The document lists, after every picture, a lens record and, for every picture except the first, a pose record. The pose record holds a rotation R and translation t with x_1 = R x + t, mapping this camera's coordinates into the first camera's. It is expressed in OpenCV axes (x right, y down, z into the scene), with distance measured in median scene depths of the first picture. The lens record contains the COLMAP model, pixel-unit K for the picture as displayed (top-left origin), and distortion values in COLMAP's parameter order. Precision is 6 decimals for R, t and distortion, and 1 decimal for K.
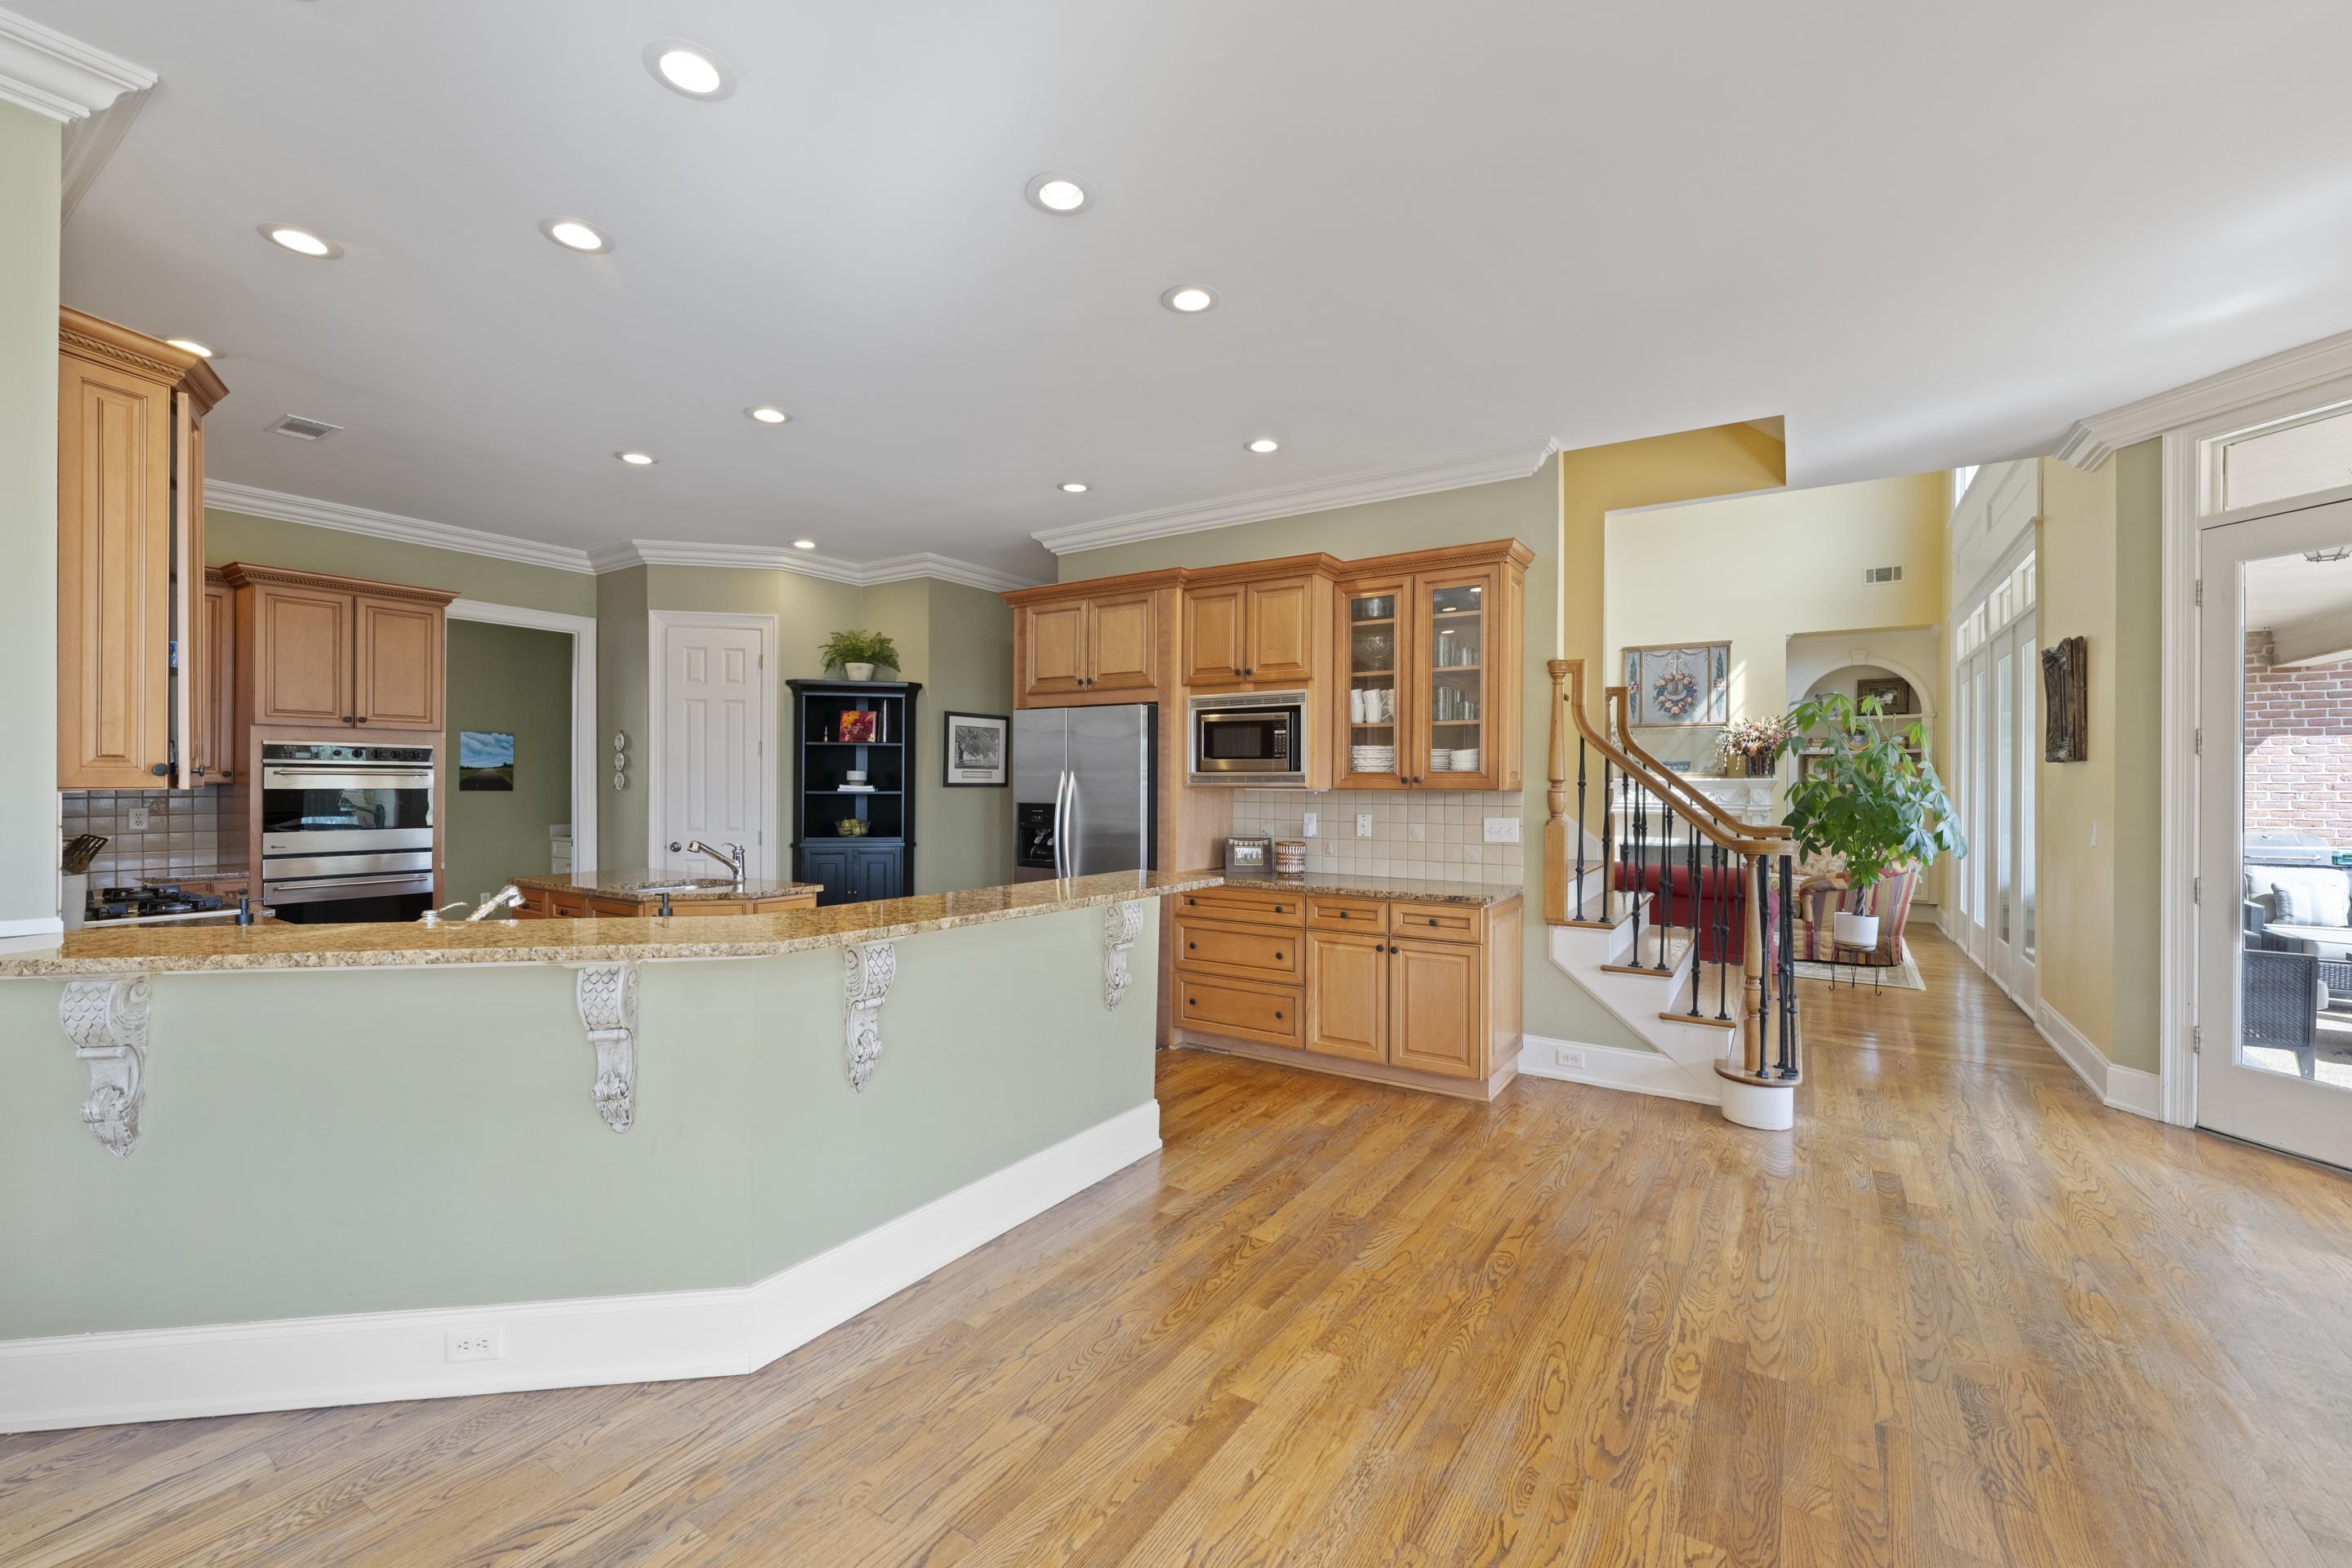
lens RADIAL K [[958.4, 0, 1178.3], [0, 958.4, 784.0], [0, 0, 1]] dist [0.000851, -0.000004]
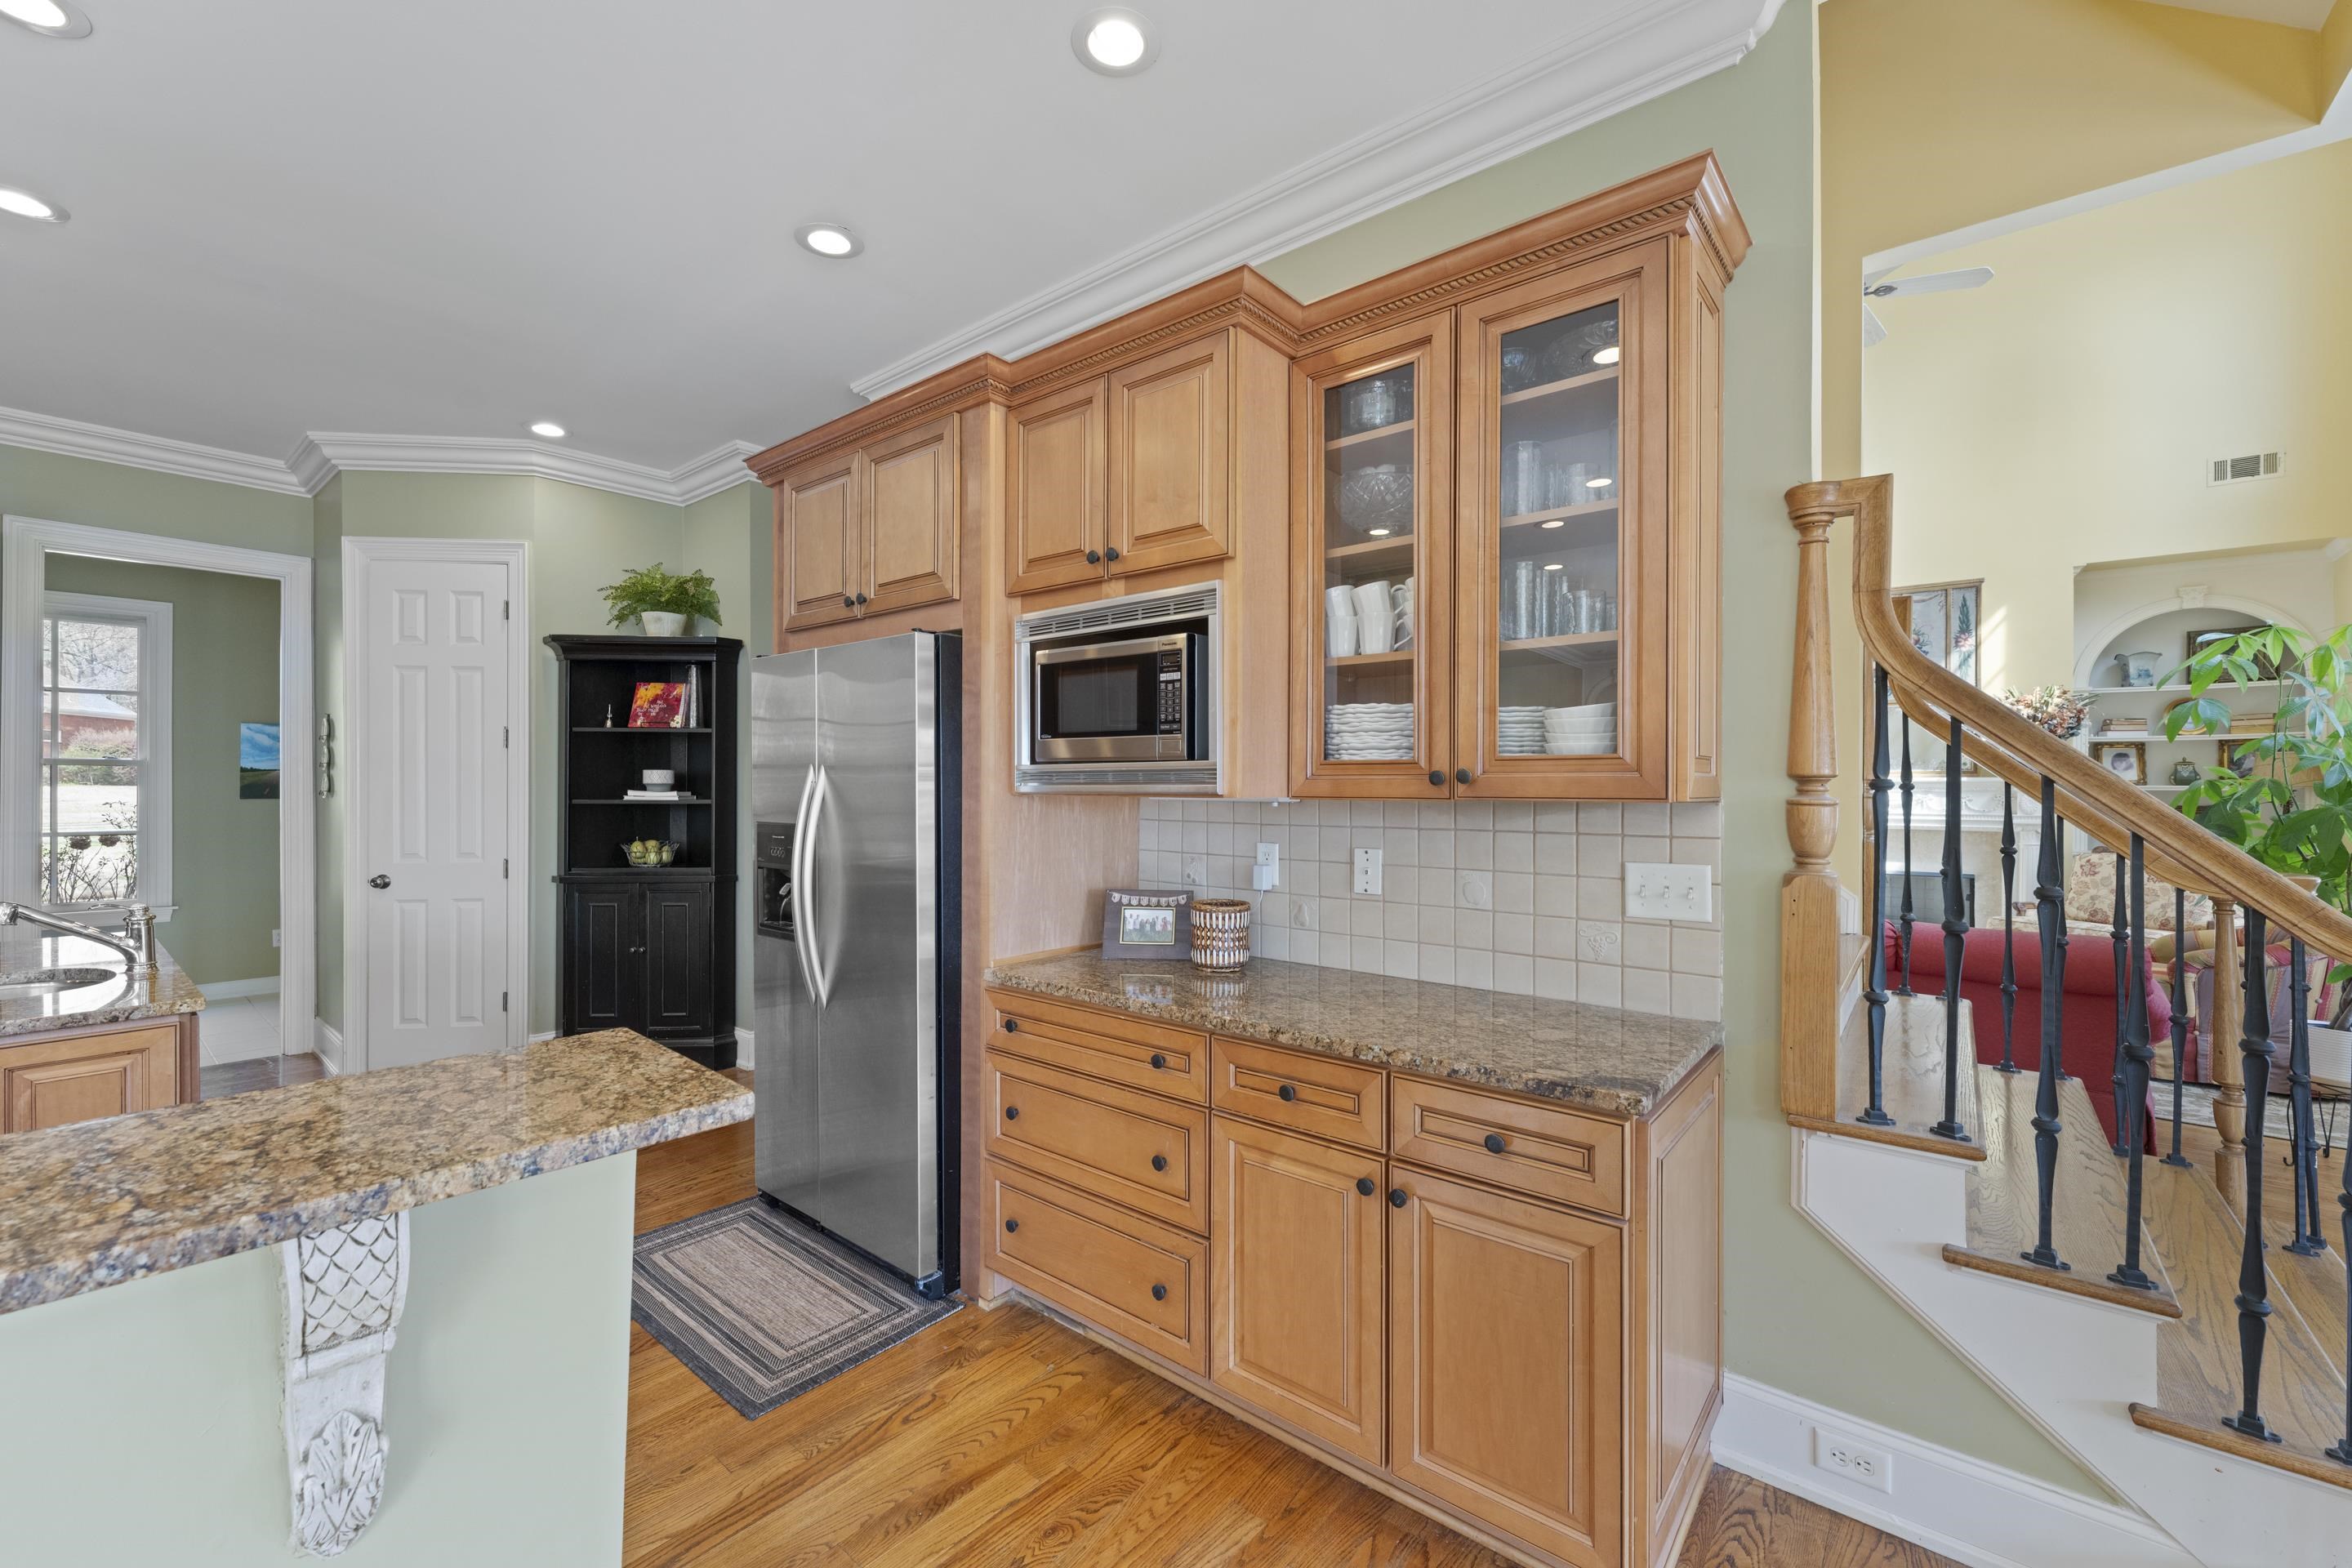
lens RADIAL K [[958.4, 0, 1172.0], [0, 958.4, 785.6], [0, 0, 1]] dist [0.000851, -0.000004]
pose [[0.993010, -0.003474, -0.117981, 0.158954], [0.003370, 0.999994, -0.001085, -0.000417], [0.117984, 0.000680, 0.993015, 0.521892]]
